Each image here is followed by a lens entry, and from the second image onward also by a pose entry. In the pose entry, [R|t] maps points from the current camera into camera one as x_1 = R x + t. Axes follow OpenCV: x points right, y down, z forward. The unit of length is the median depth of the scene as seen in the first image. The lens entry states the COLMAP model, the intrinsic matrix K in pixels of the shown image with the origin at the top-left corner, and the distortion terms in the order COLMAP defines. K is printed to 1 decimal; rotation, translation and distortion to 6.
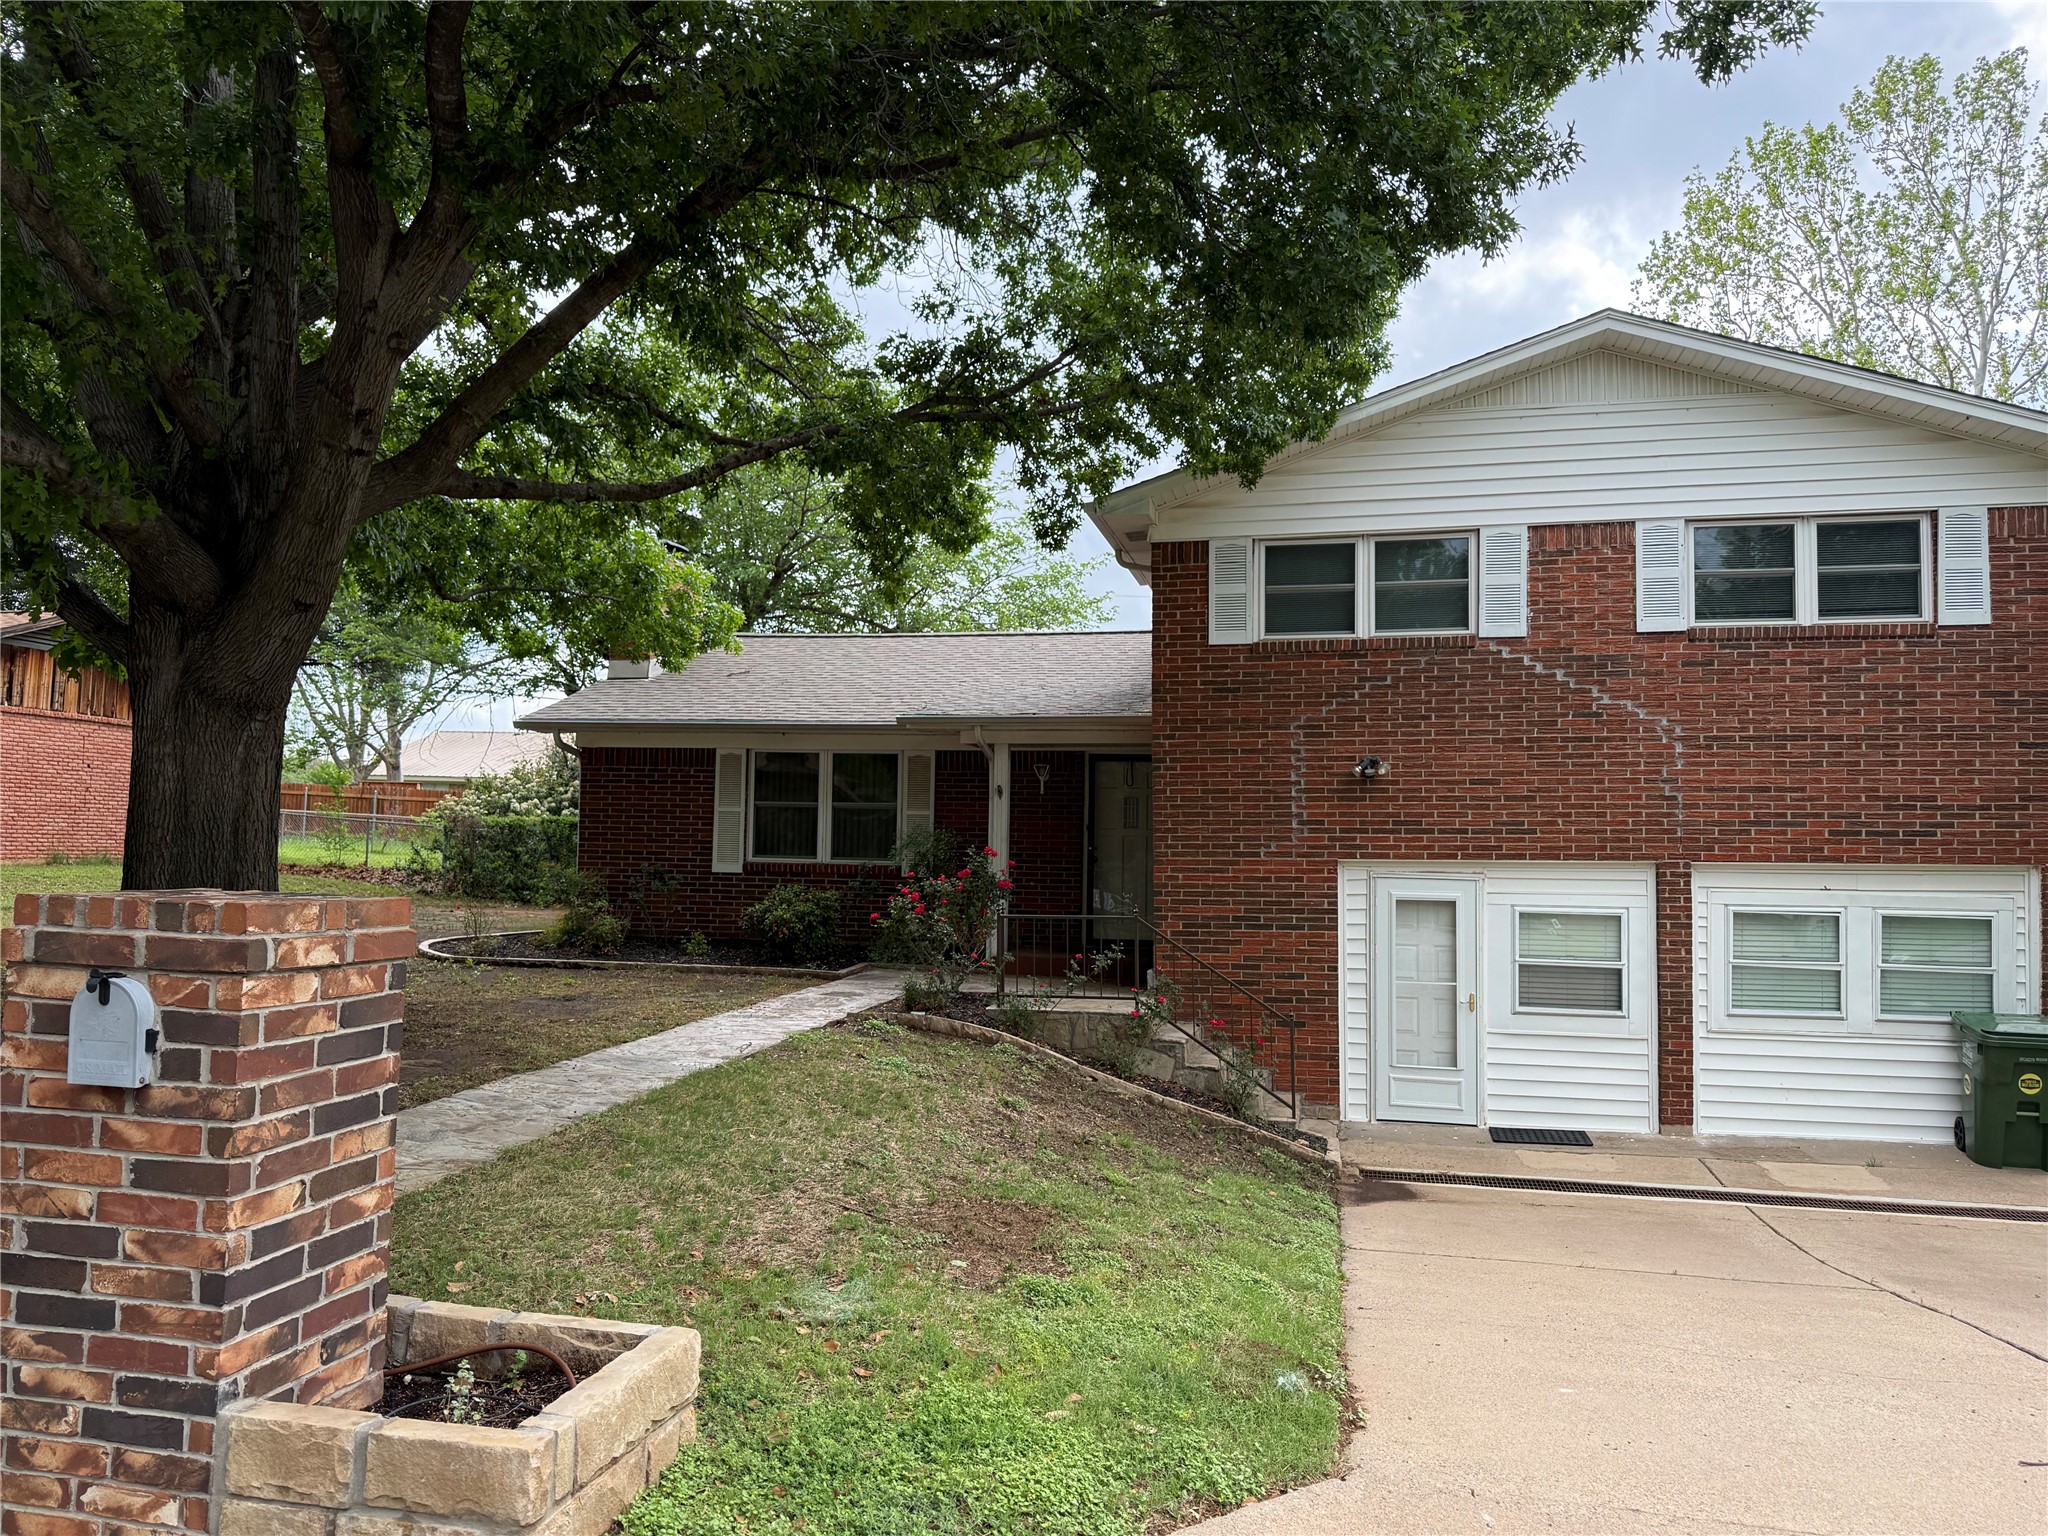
lens RADIAL K [[1546.7, 0, 1021.7], [0, 1546.7, 773.1], [0, 0, 1]] dist [0.149388, -0.215083]
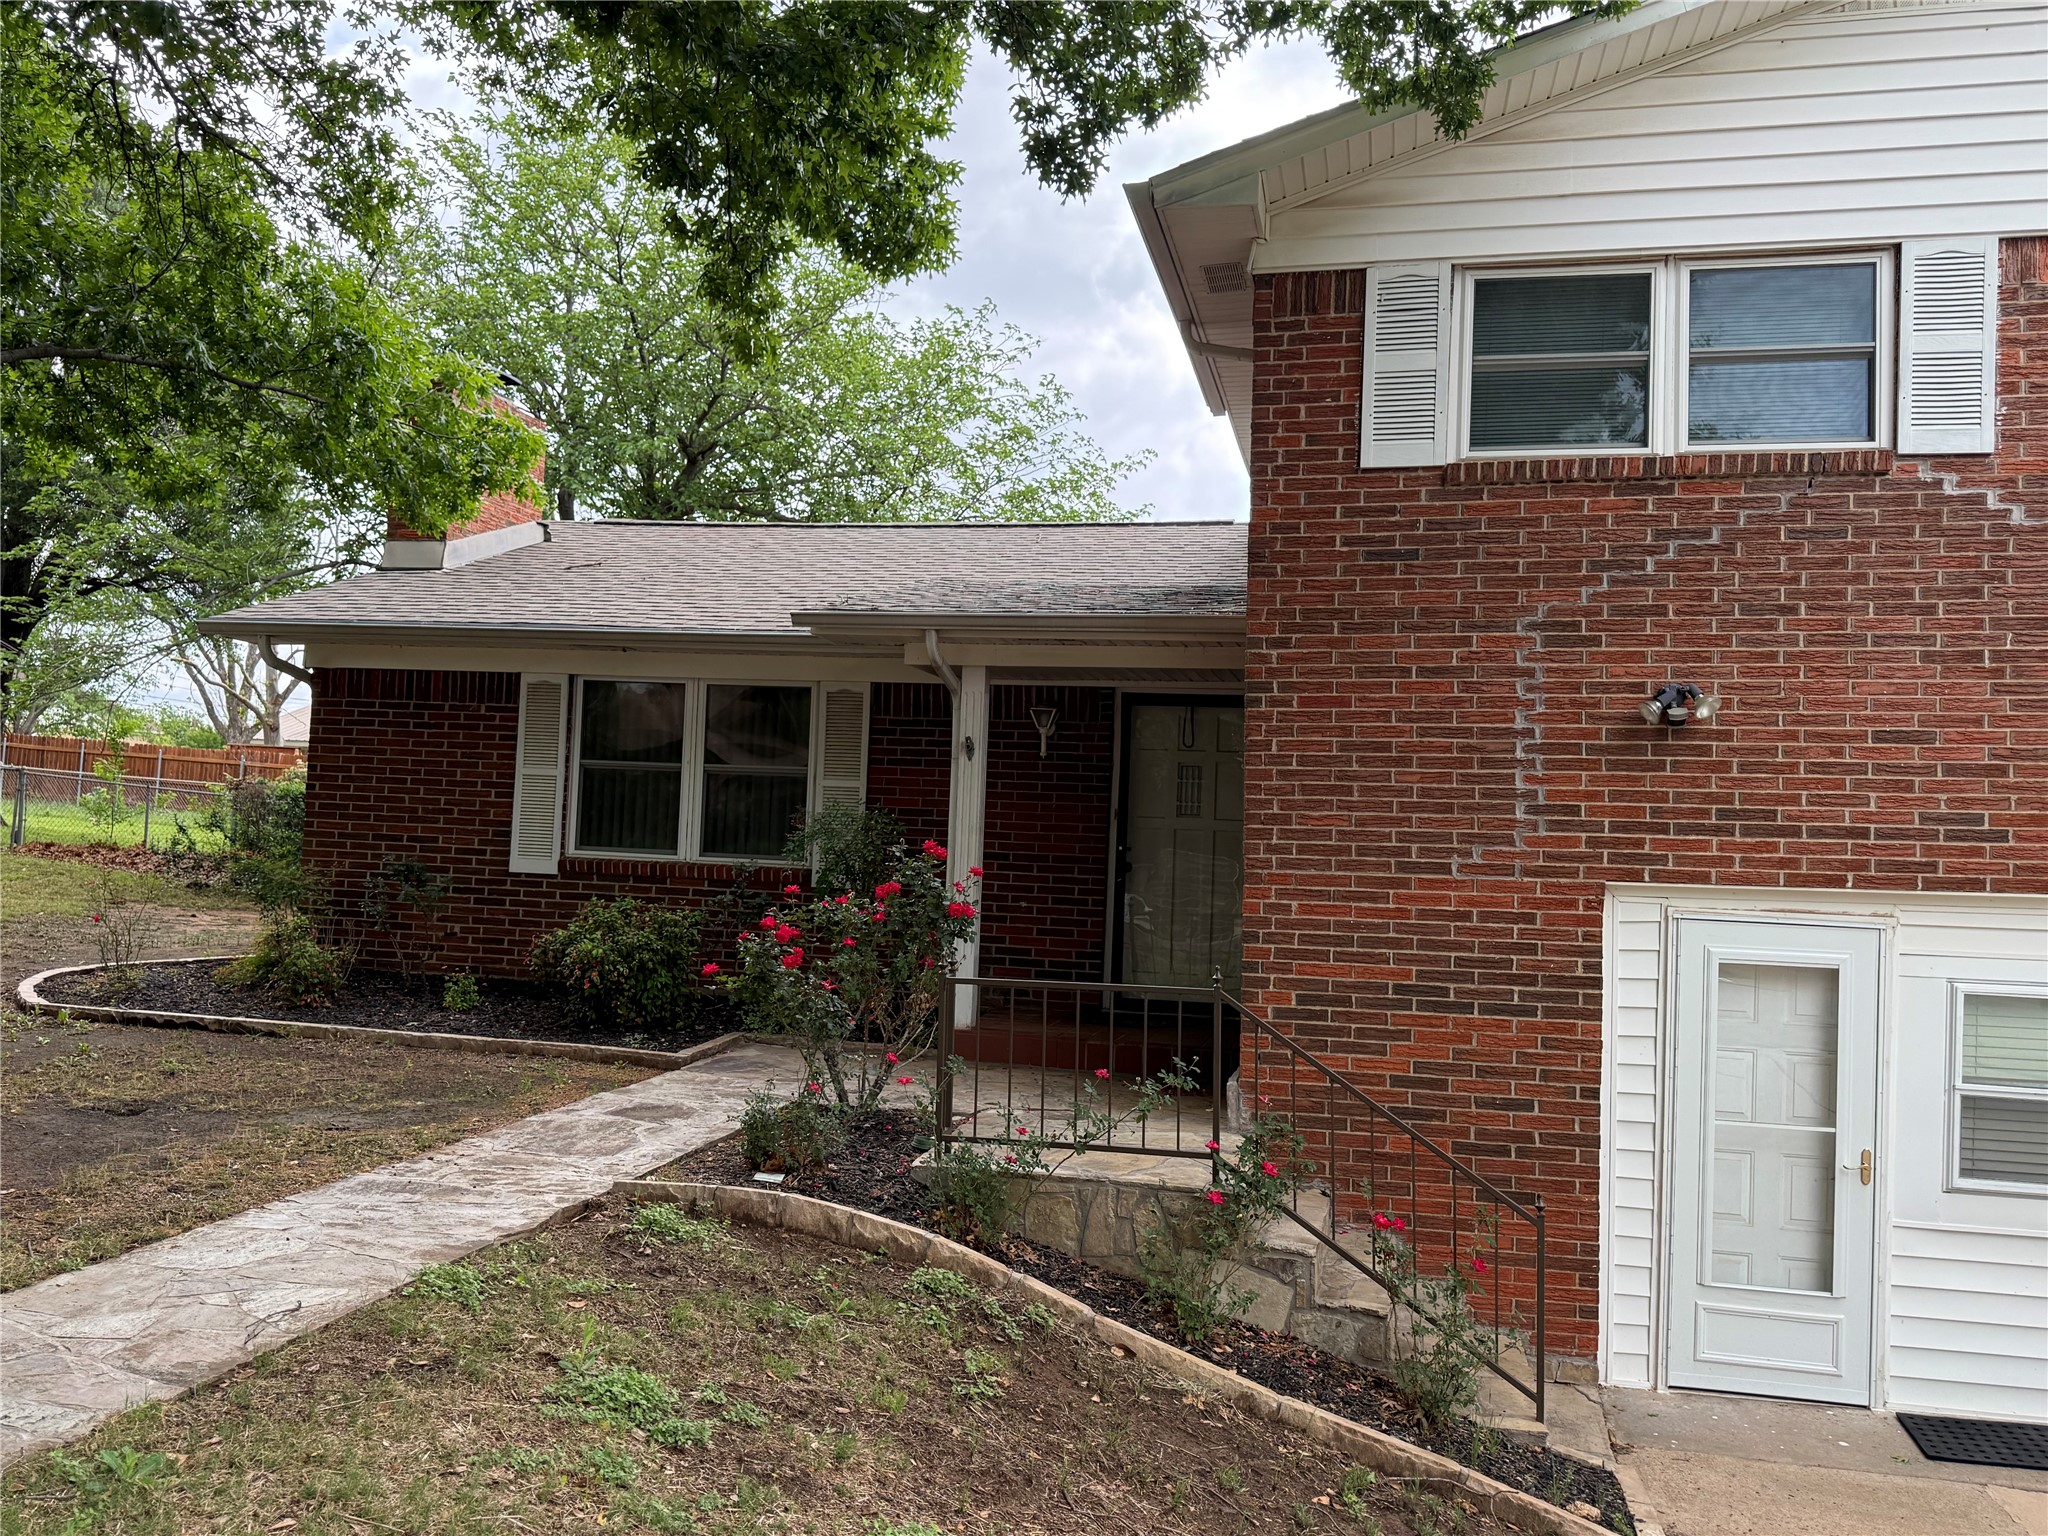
lens RADIAL K [[1679.8, 0, 1004.7], [0, 1679.8, 779.4], [0, 0, 1]] dist [0.154908, -0.266347]
pose [[0.999555, 0.023002, -0.019016, 0.013850], [-0.022810, 0.999687, 0.010270, 0.020370], [0.019246, -0.009832, 0.999766, 0.435949]]
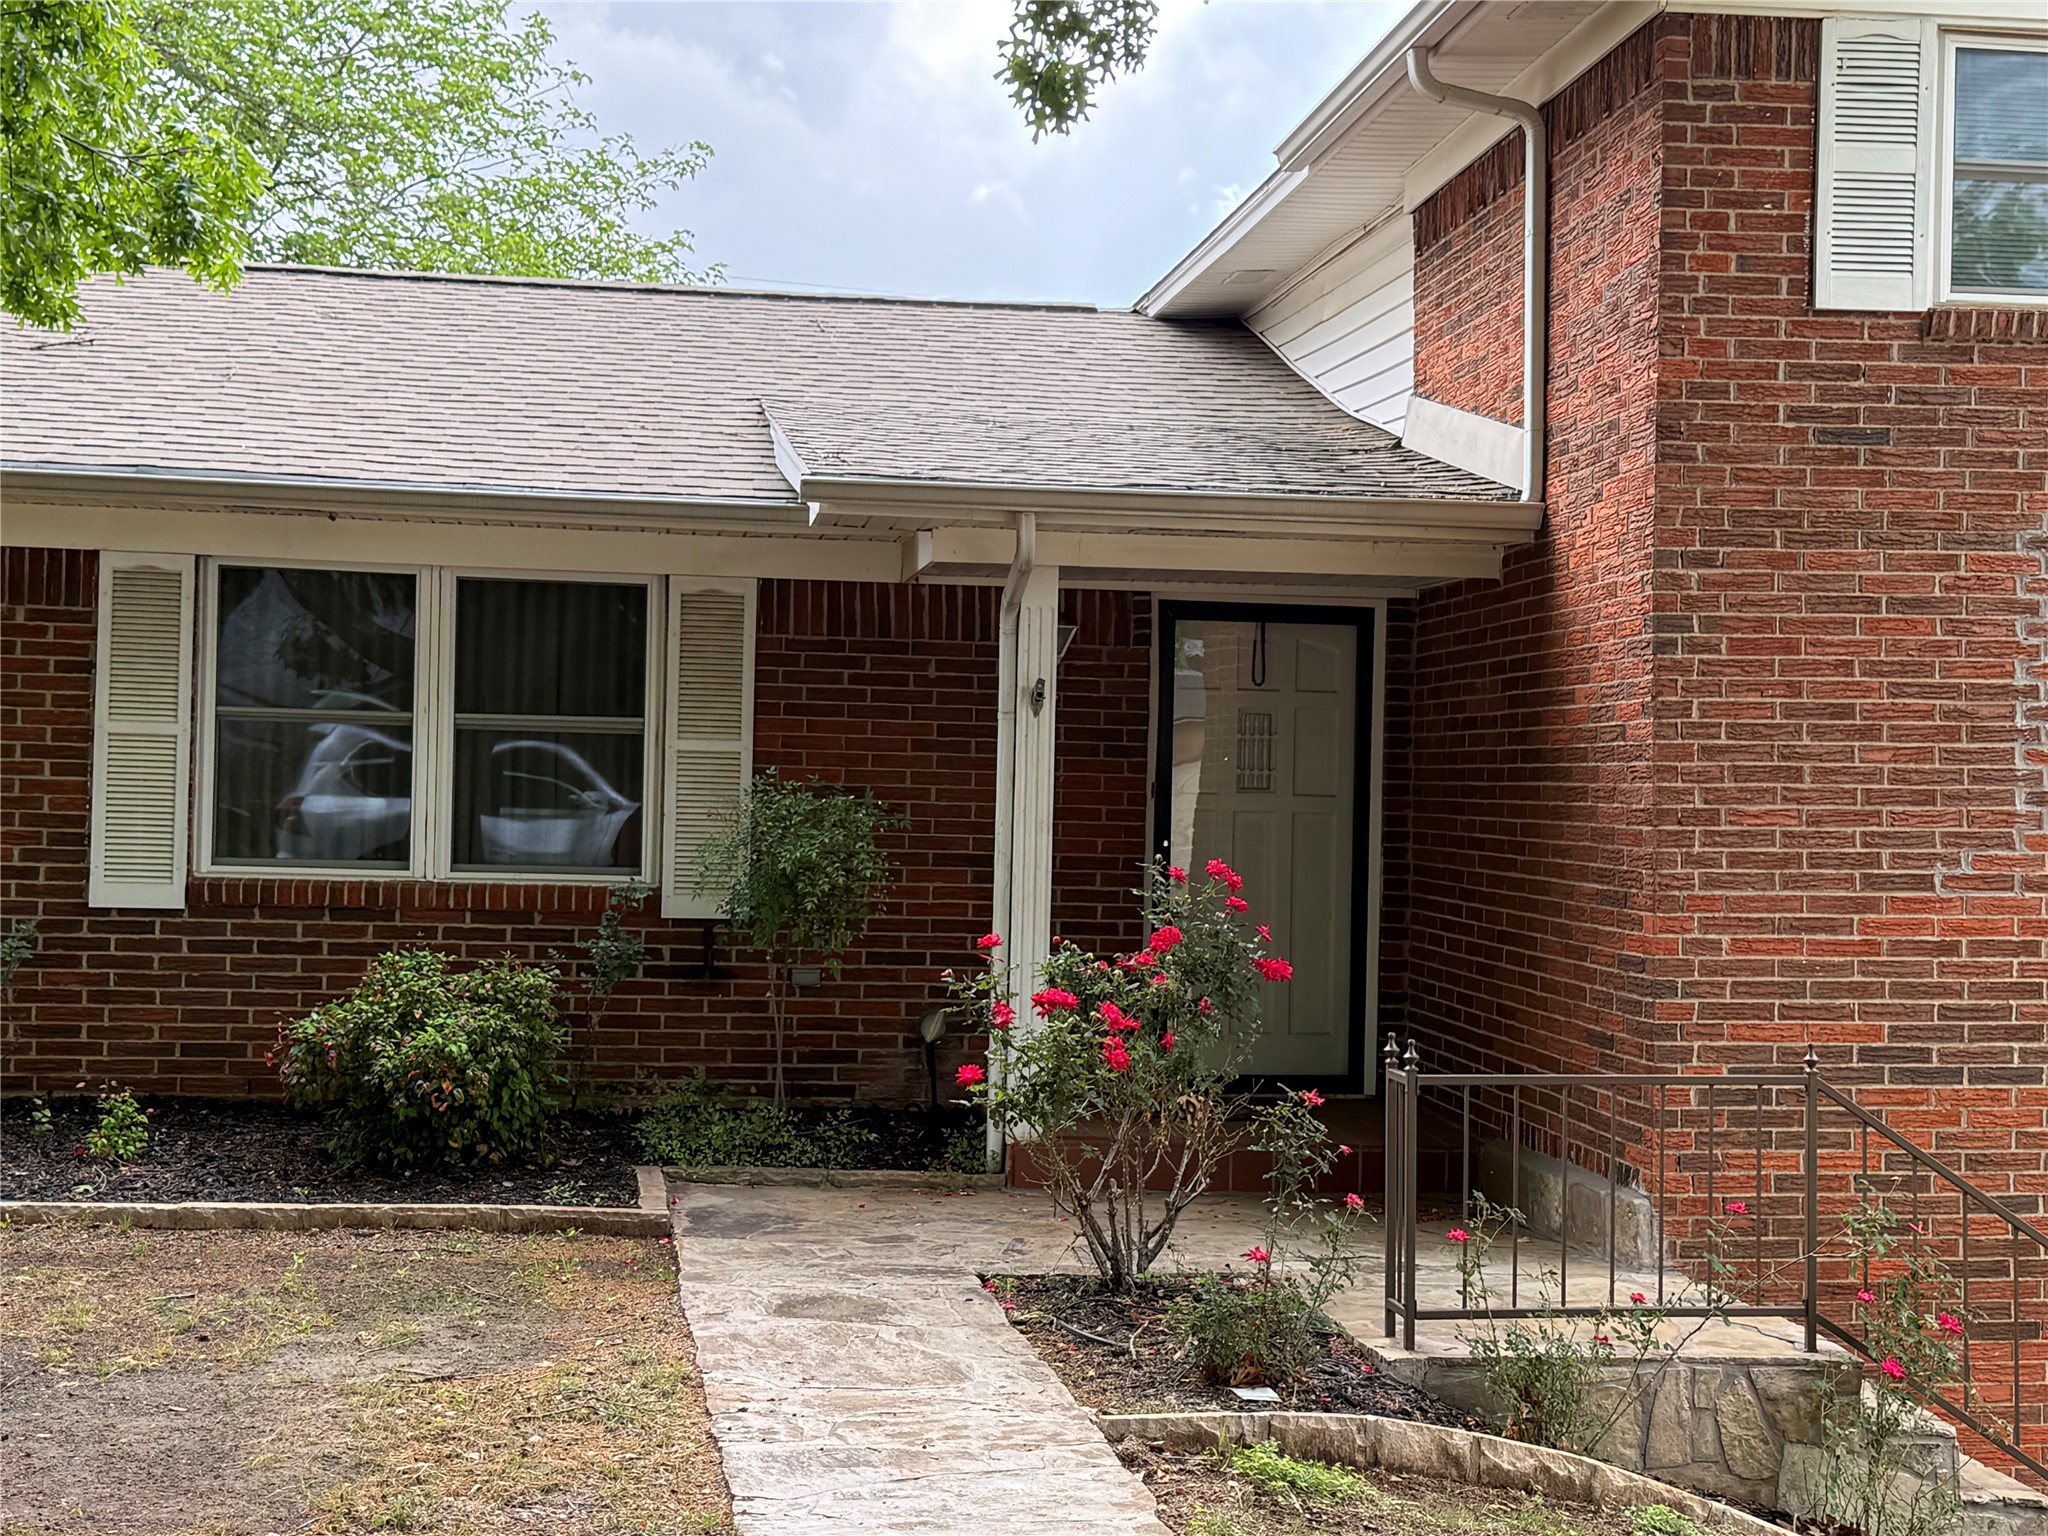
lens RADIAL K [[2841.6, 0, 1031.9], [0, 2841.6, 791.7], [0, 0, 1]] dist [0.195246, -0.489031]
pose [[0.942435, 0.005646, 0.334343, -0.288652], [-0.023368, 0.998525, 0.049007, 0.001782], [-0.333573, -0.053999, 0.941176, 0.431986]]
